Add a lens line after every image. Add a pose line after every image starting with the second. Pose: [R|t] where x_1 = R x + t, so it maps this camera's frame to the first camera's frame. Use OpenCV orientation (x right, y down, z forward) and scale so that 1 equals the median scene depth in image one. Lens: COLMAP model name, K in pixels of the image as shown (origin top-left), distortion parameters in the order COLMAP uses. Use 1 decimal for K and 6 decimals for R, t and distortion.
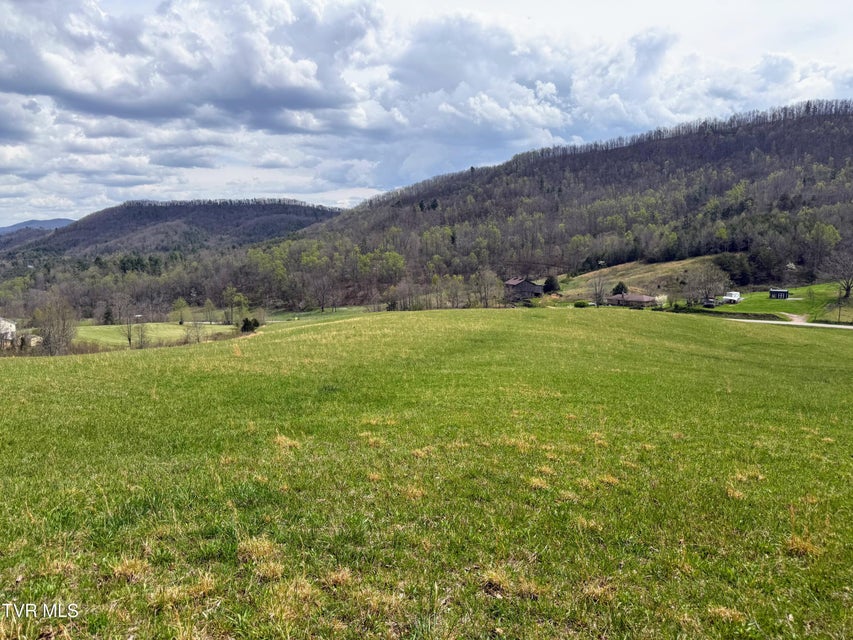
lens RADIAL K [[594.0, 0, 424.9], [0, 594.0, 327.5], [0, 0, 1]] dist [0.037946, -0.057585]
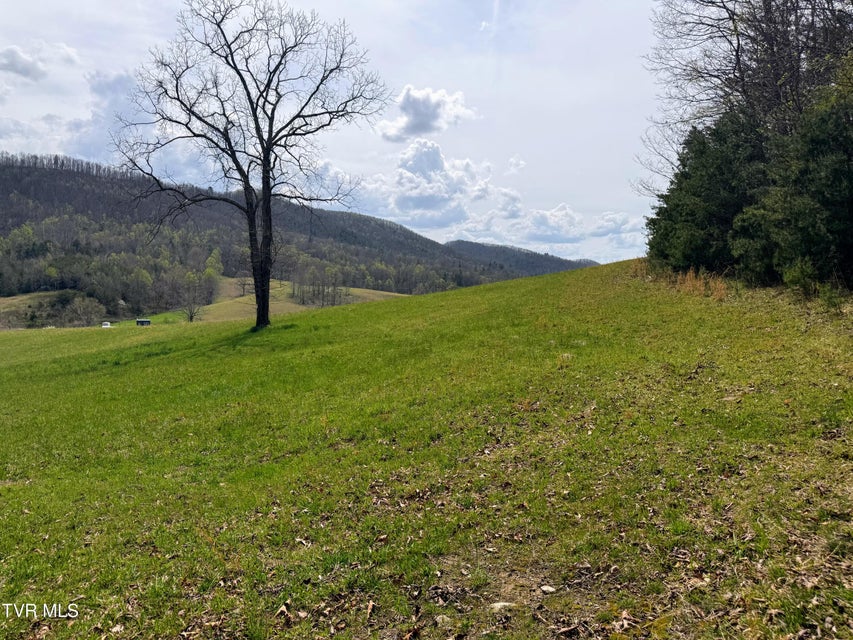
lens RADIAL K [[594.0, 0, 424.9], [0, 594.0, 327.5], [0, 0, 1]] dist [0.037946, -0.057585]
pose [[0.397508, -0.020254, 0.917375, -0.116749], [0.090019, 0.995795, -0.017020, 0.009547], [-0.913173, 0.089347, 0.397659, -0.004471]]
